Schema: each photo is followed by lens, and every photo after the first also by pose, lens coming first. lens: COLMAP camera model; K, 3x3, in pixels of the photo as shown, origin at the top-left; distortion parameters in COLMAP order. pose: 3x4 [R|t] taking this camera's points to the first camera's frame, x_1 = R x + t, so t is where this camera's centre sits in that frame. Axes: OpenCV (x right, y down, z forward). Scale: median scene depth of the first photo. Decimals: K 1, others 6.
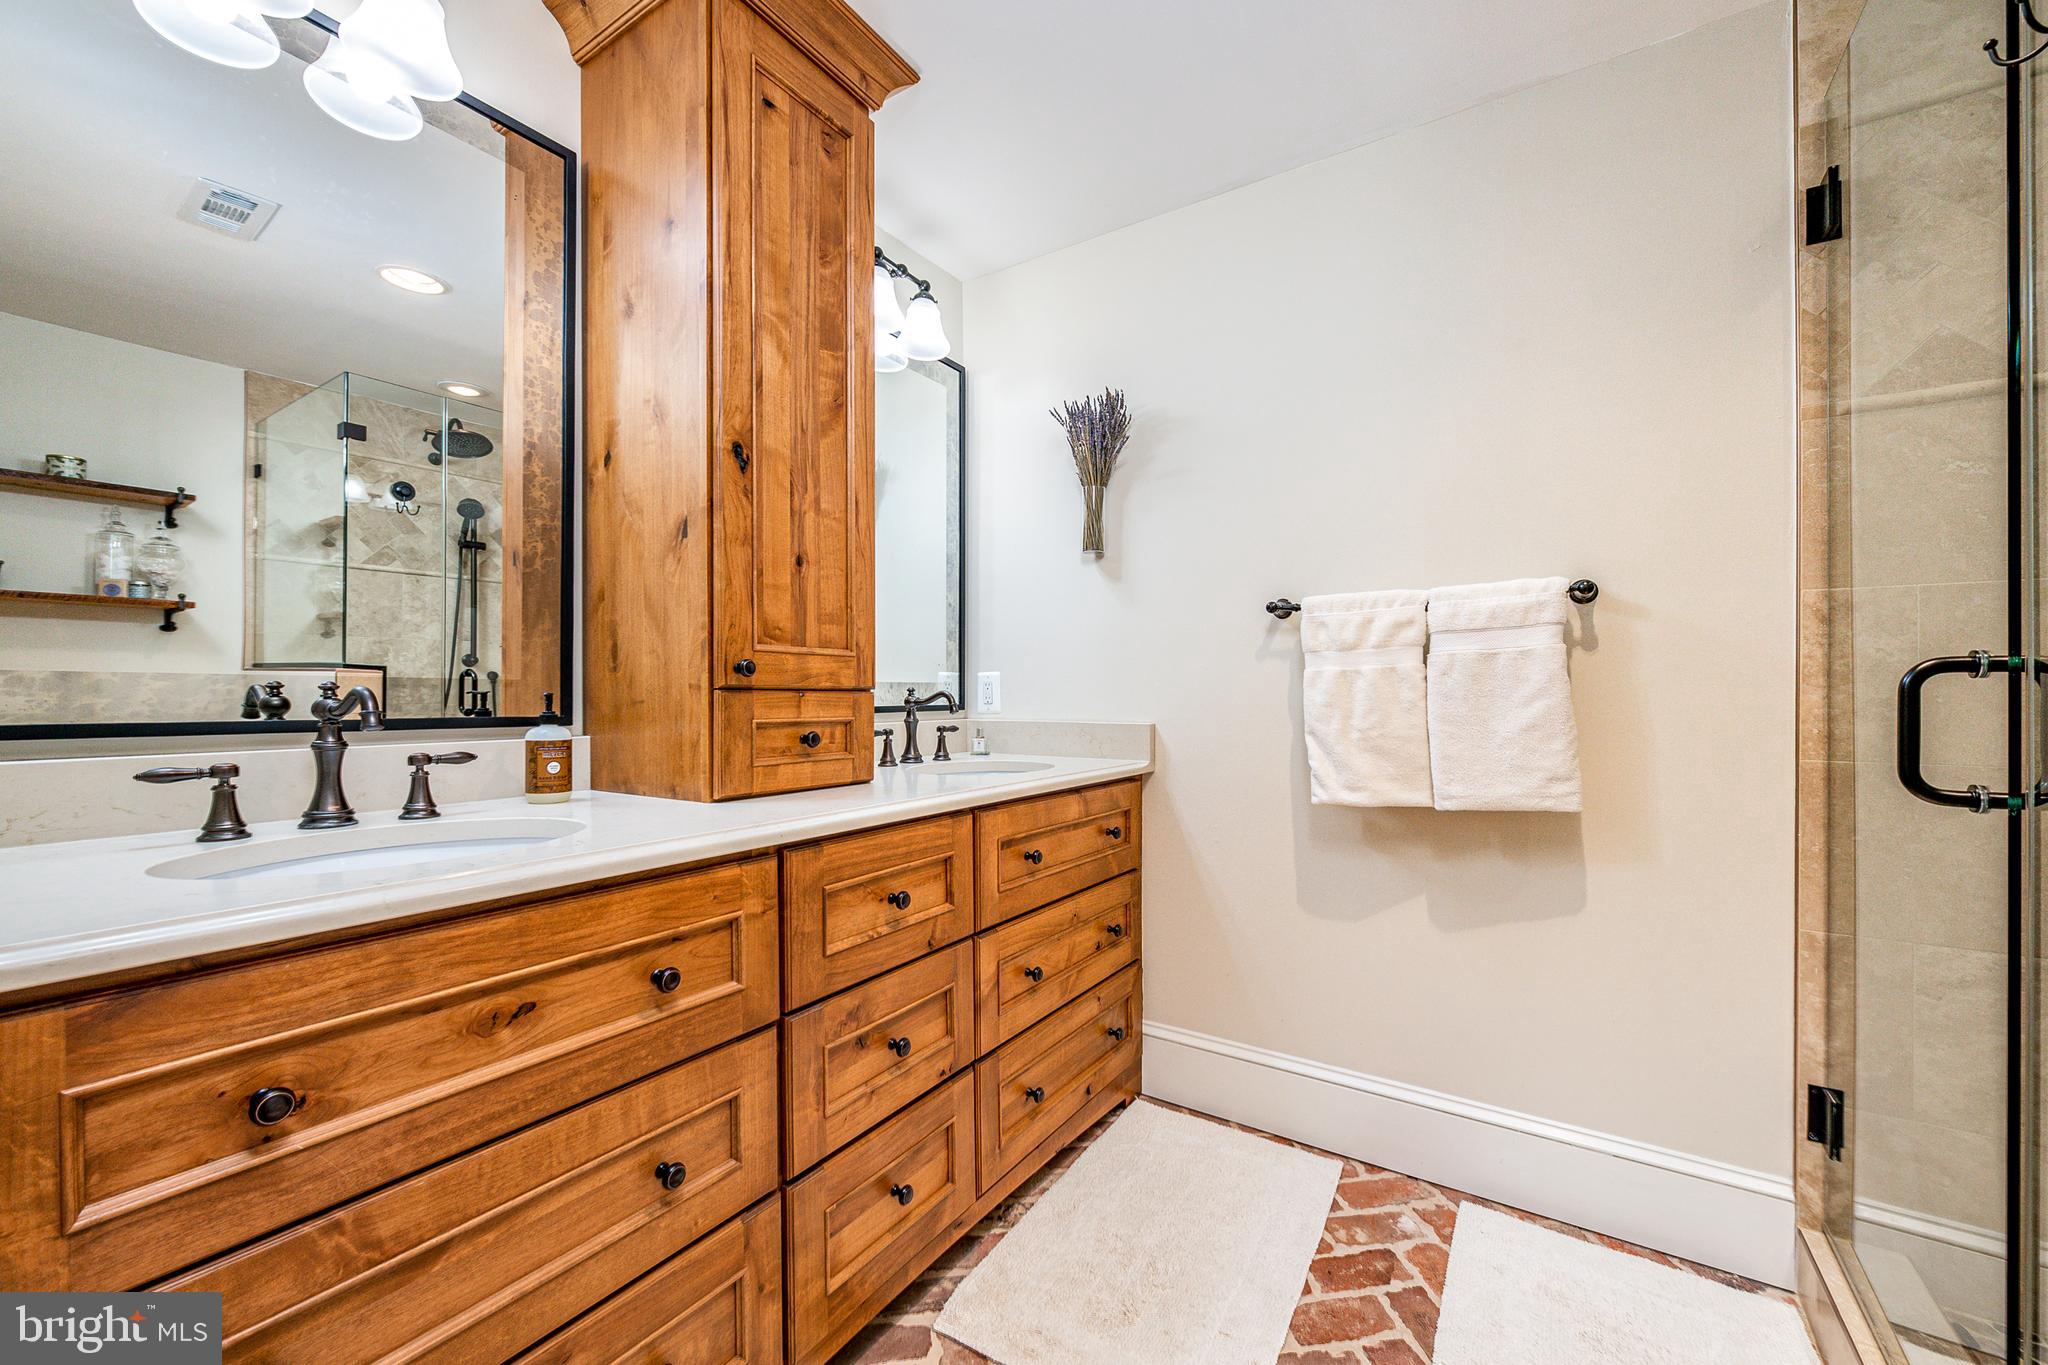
lens RADIAL K [[808.2, 0, 1021.6], [0, 808.2, 686.1], [0, 0, 1]] dist [0.000511, 0.000003]
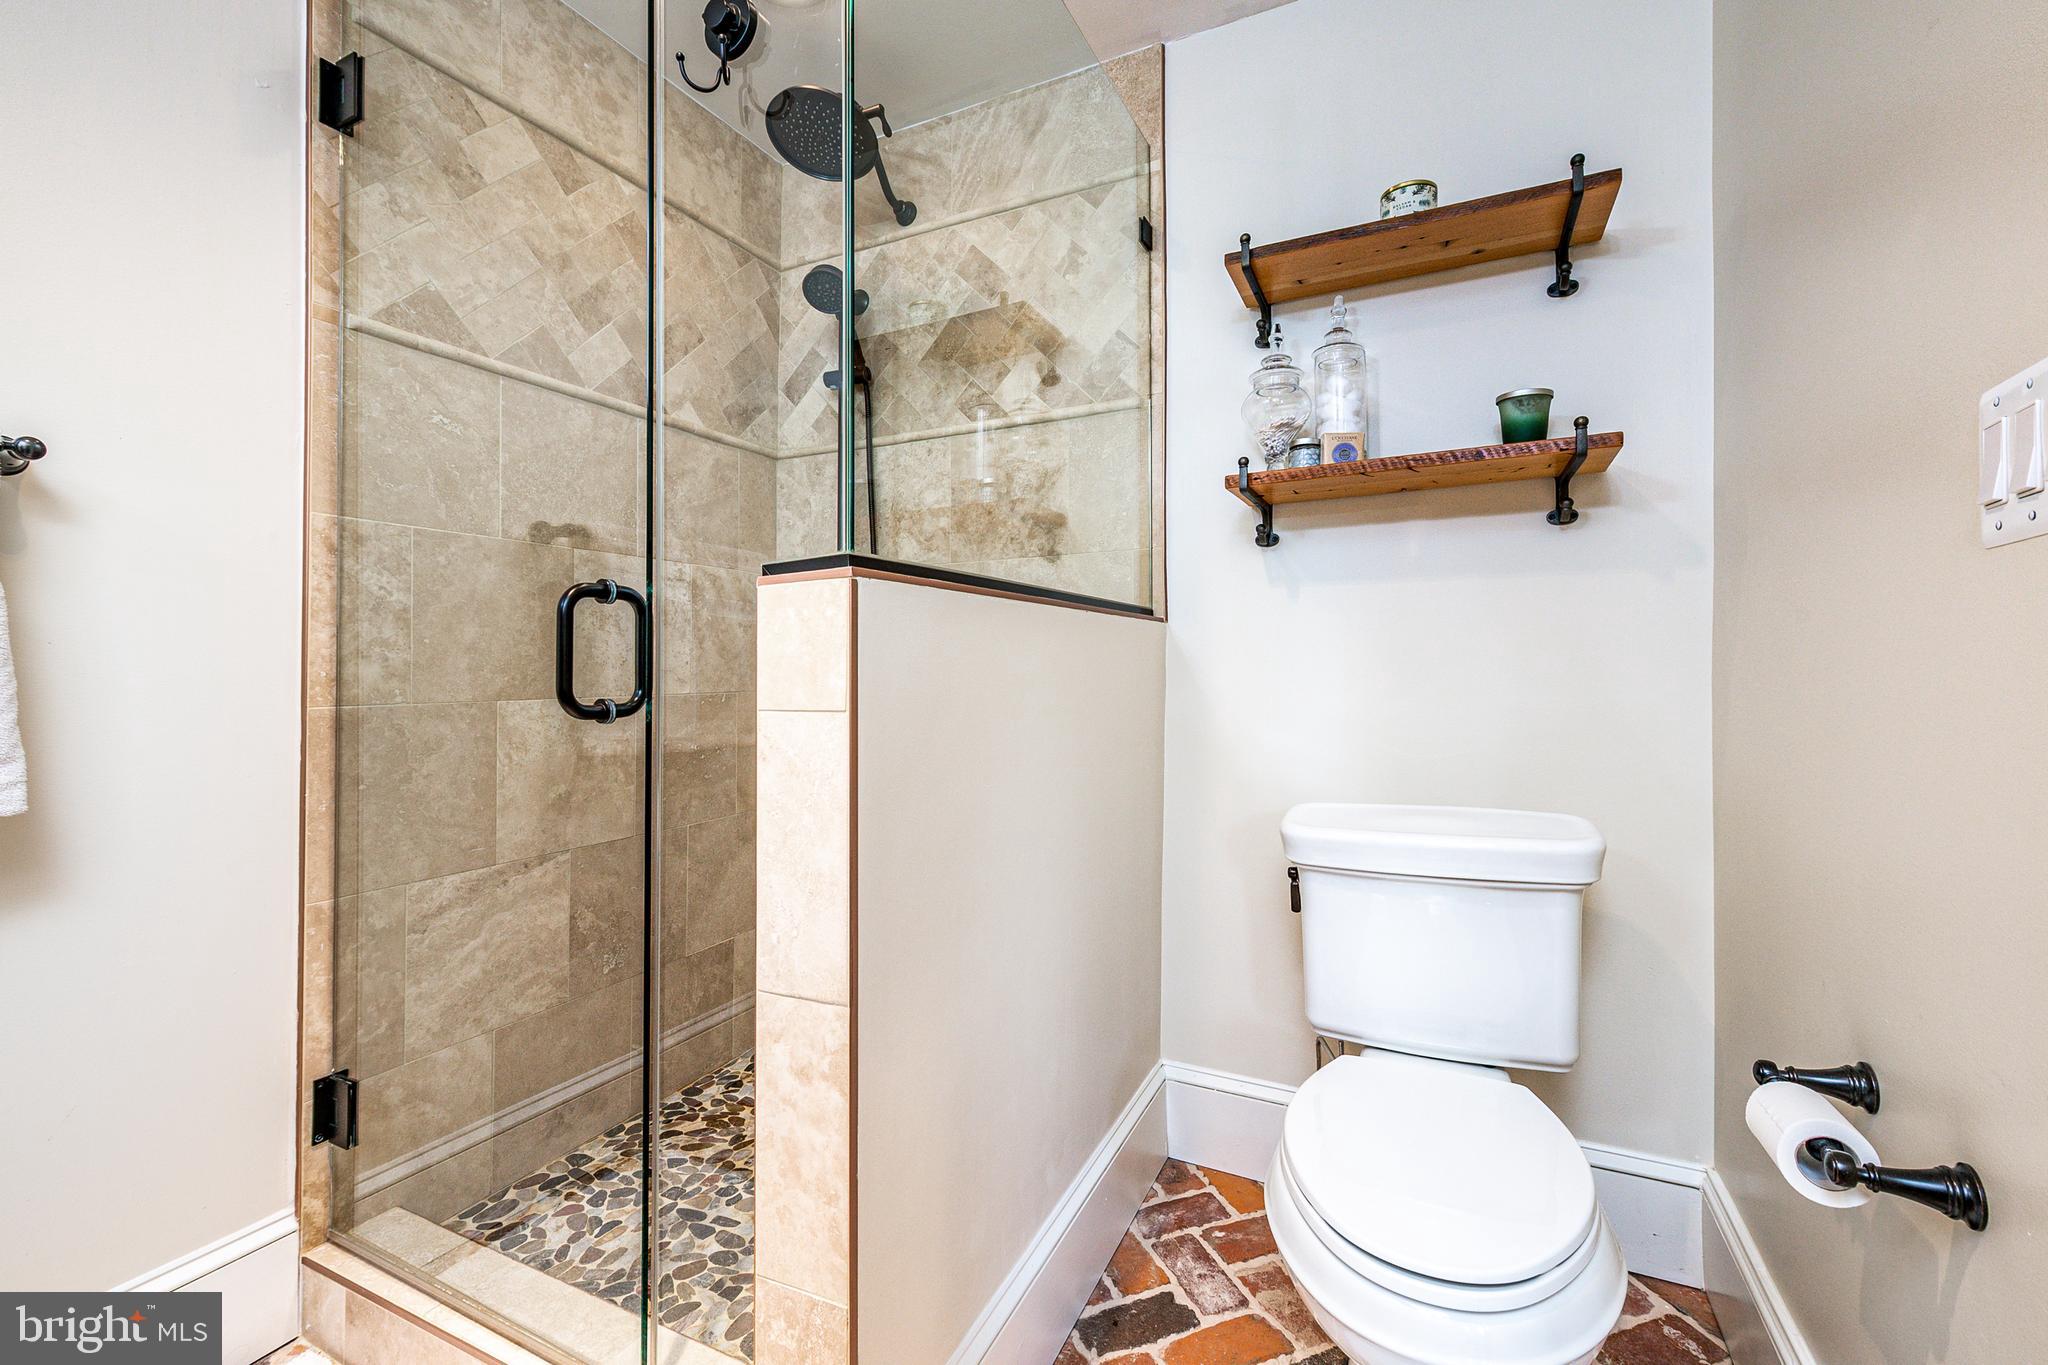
lens RADIAL K [[879.5, 0, 1020.0], [0, 879.5, 661.5], [0, 0, 1]] dist [0.009792, 0.000251]
pose [[-0.121212, 0.011728, 0.992557, -0.071177], [0.001812, 0.999931, -0.011594, 0.054933], [-0.992625, 0.000393, -0.121225, 0.367150]]
